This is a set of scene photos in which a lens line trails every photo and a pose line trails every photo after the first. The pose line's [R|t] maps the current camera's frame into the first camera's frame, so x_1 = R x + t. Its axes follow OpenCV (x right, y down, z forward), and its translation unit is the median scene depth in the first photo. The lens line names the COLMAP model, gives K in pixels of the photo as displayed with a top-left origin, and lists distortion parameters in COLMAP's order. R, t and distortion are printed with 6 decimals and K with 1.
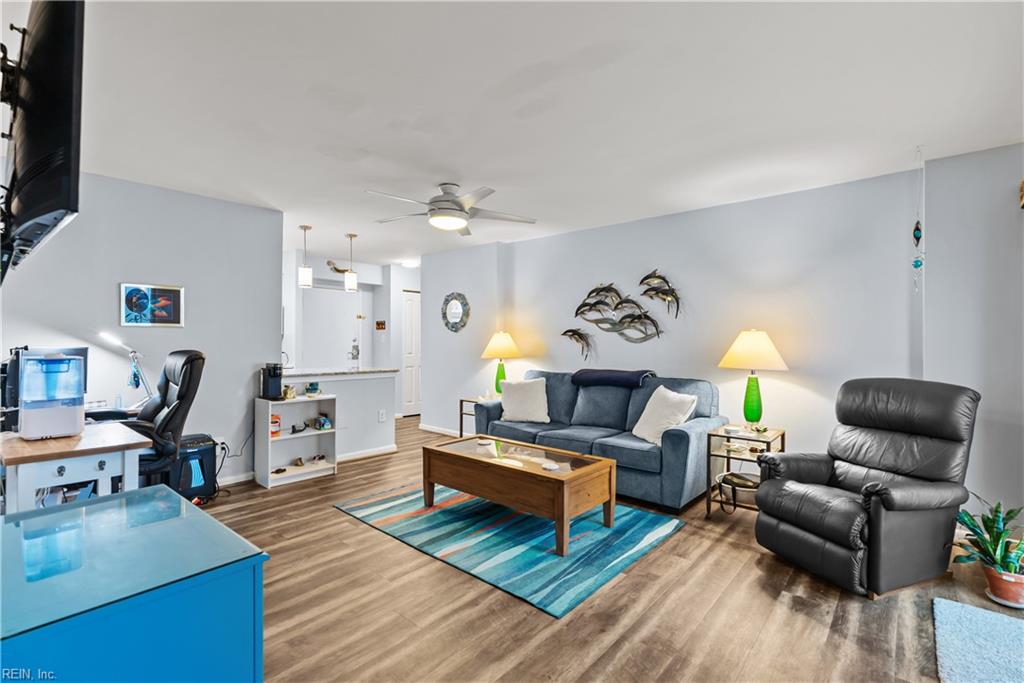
lens RADIAL K [[465.5, 0, 512.0], [0, 465.5, 341.5], [0, 0, 1]] dist [-0.004229, -0.000295]
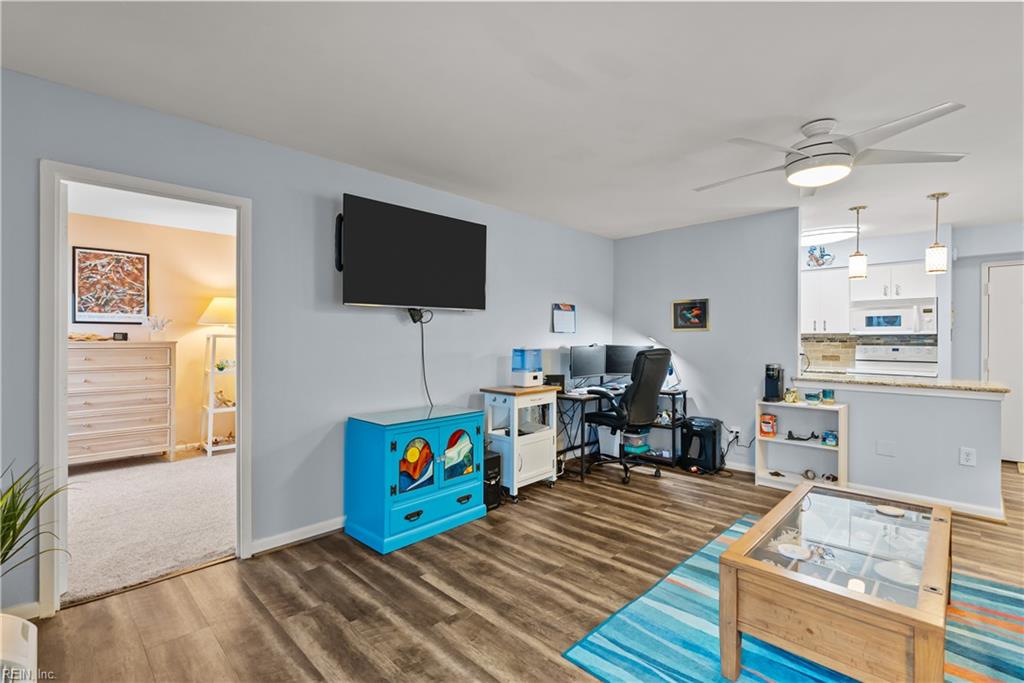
lens RADIAL K [[463.7, 0, 512.1], [0, 463.7, 337.1], [0, 0, 1]] dist [-0.005833, 0.000331]
pose [[-0.060504, -0.010573, -0.998112, 0.661817], [-0.004223, 0.999938, -0.010336, 0.001437], [0.998159, 0.003589, -0.060544, 0.640826]]
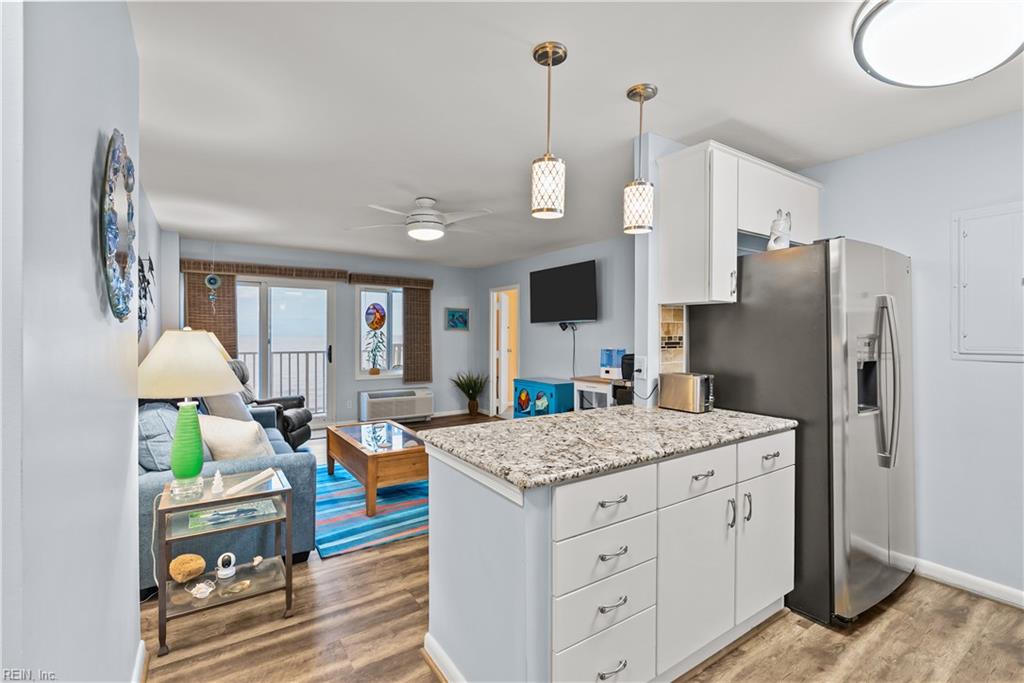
lens RADIAL K [[463.7, 0, 512.1], [0, 463.7, 337.1], [0, 0, 1]] dist [-0.005833, 0.000331]
pose [[-0.967153, -0.010841, 0.253963, -0.667989], [-0.008755, 0.999918, 0.009340, -0.031665], [-0.254044, 0.006809, -0.967169, 2.206824]]
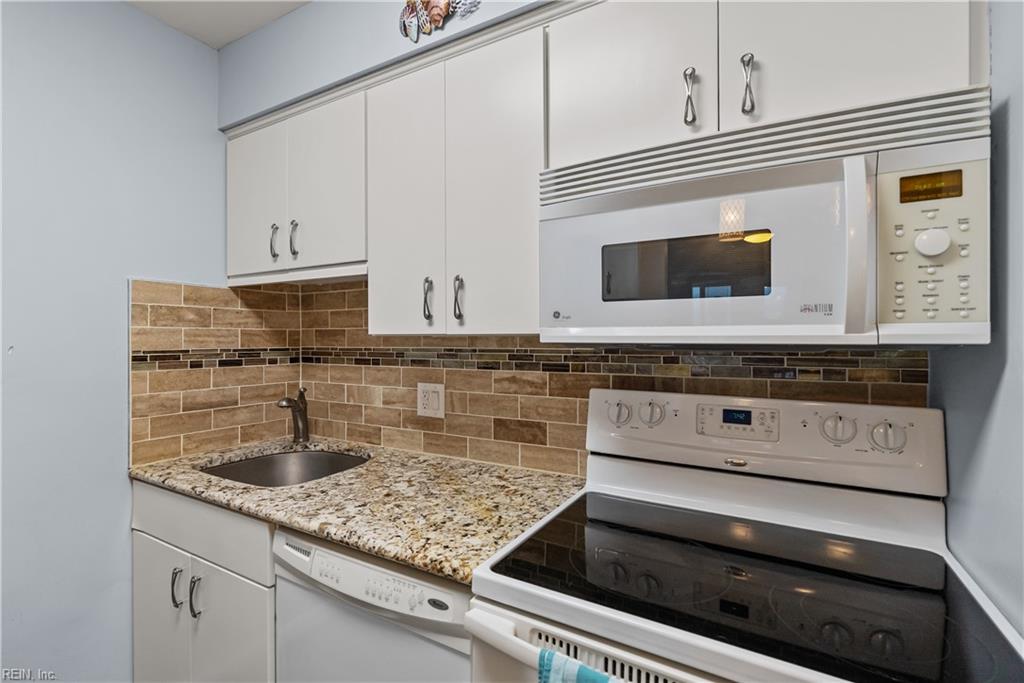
lens RADIAL K [[463.7, 0, 512.1], [0, 463.7, 337.1], [0, 0, 1]] dist [-0.005833, 0.000331]
pose [[0.201200, -0.010073, -0.979498, -0.798730], [-0.002314, 0.999939, -0.010758, -0.031320], [0.979547, 0.004431, 0.201164, 1.700028]]
